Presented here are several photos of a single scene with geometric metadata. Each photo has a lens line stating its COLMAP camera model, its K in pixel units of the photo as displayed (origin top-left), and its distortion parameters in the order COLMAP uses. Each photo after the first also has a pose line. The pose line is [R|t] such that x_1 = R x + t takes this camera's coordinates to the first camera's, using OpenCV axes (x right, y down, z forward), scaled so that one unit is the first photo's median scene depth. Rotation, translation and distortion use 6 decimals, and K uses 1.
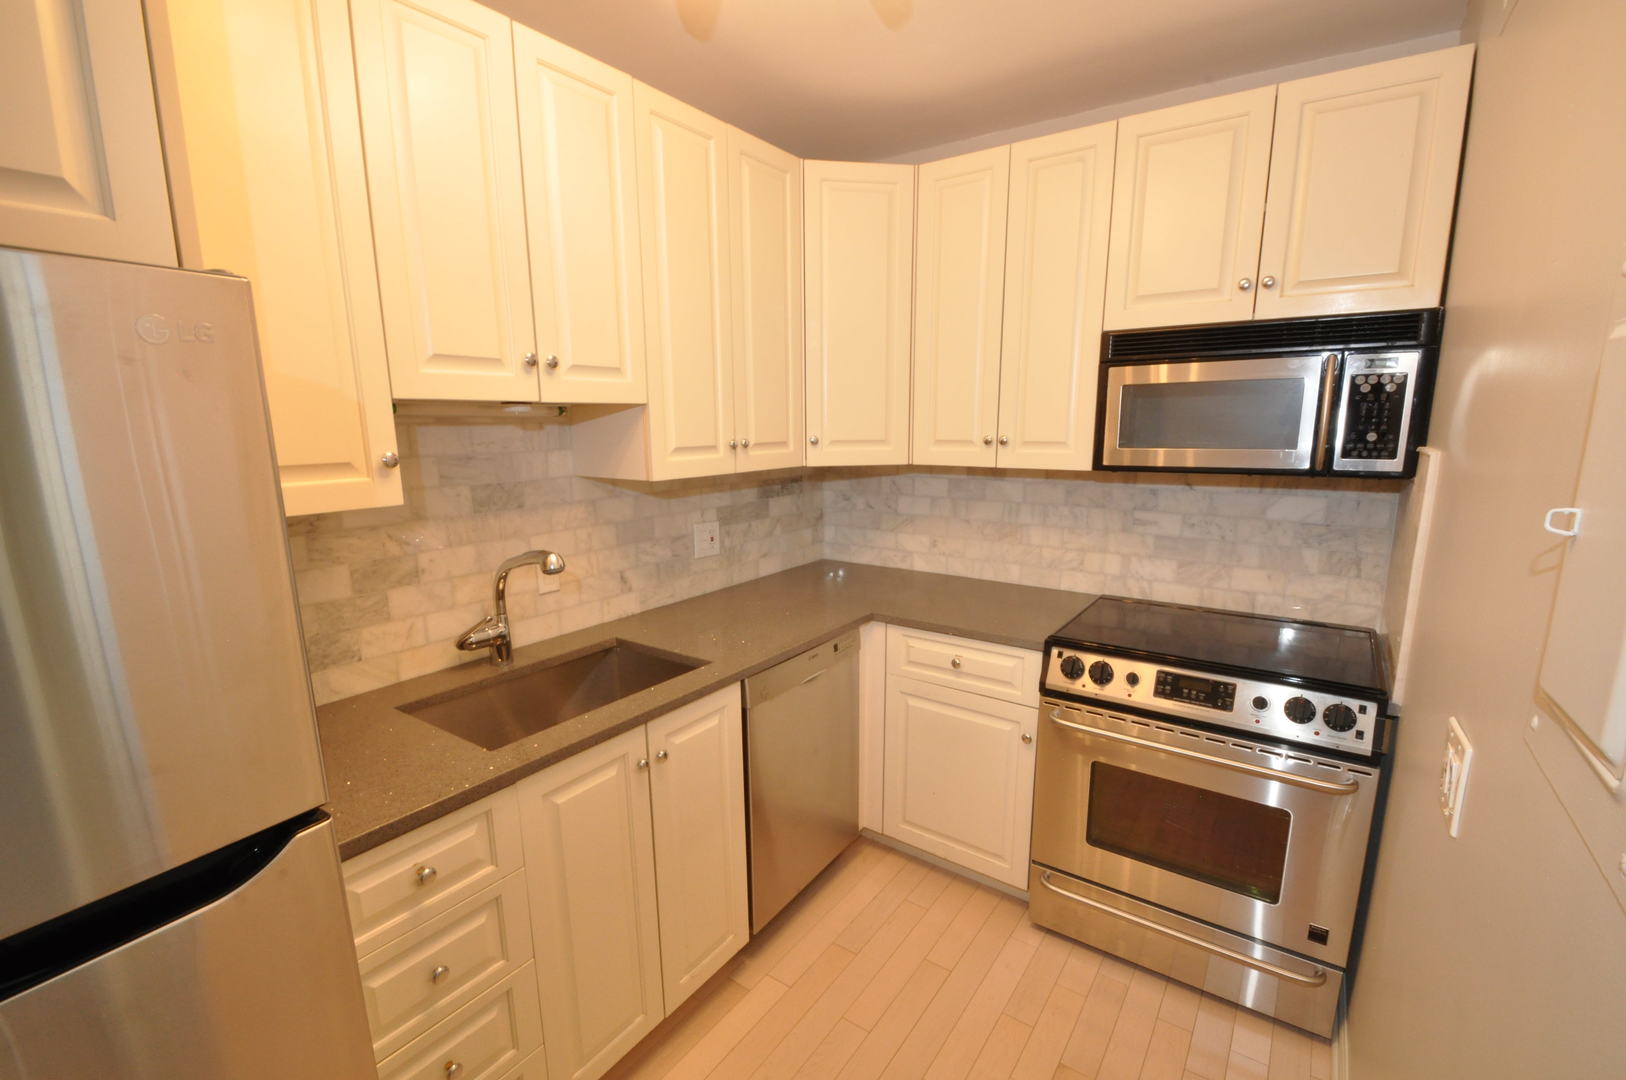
lens RADIAL K [[708.5, 0, 817.9], [0, 708.5, 563.4], [0, 0, 1]] dist [0.015823, -0.018447]
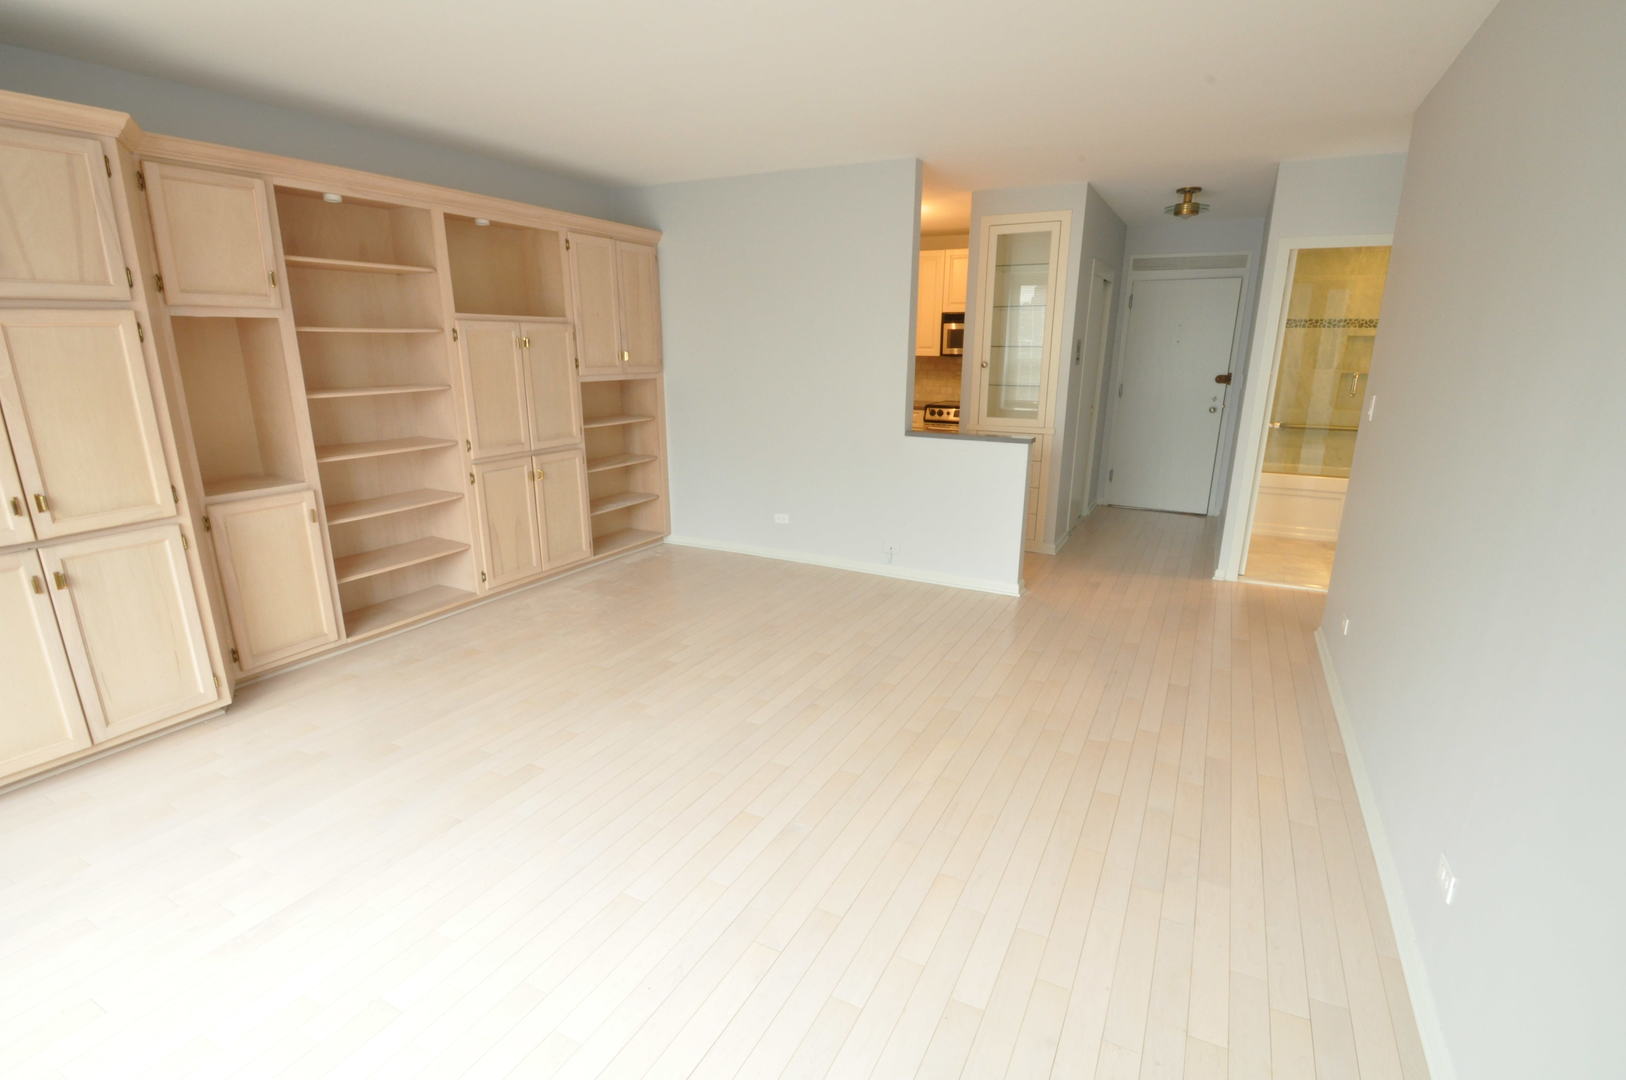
lens RADIAL K [[771.8, 0, 820.7], [0, 771.8, 561.1], [0, 0, 1]] dist [0.017541, -0.021072]
pose [[0.990197, -0.022826, 0.137797, -0.266168], [0.012033, 0.996829, 0.078655, 0.209996], [-0.139156, -0.076225, 0.987332, -1.001526]]
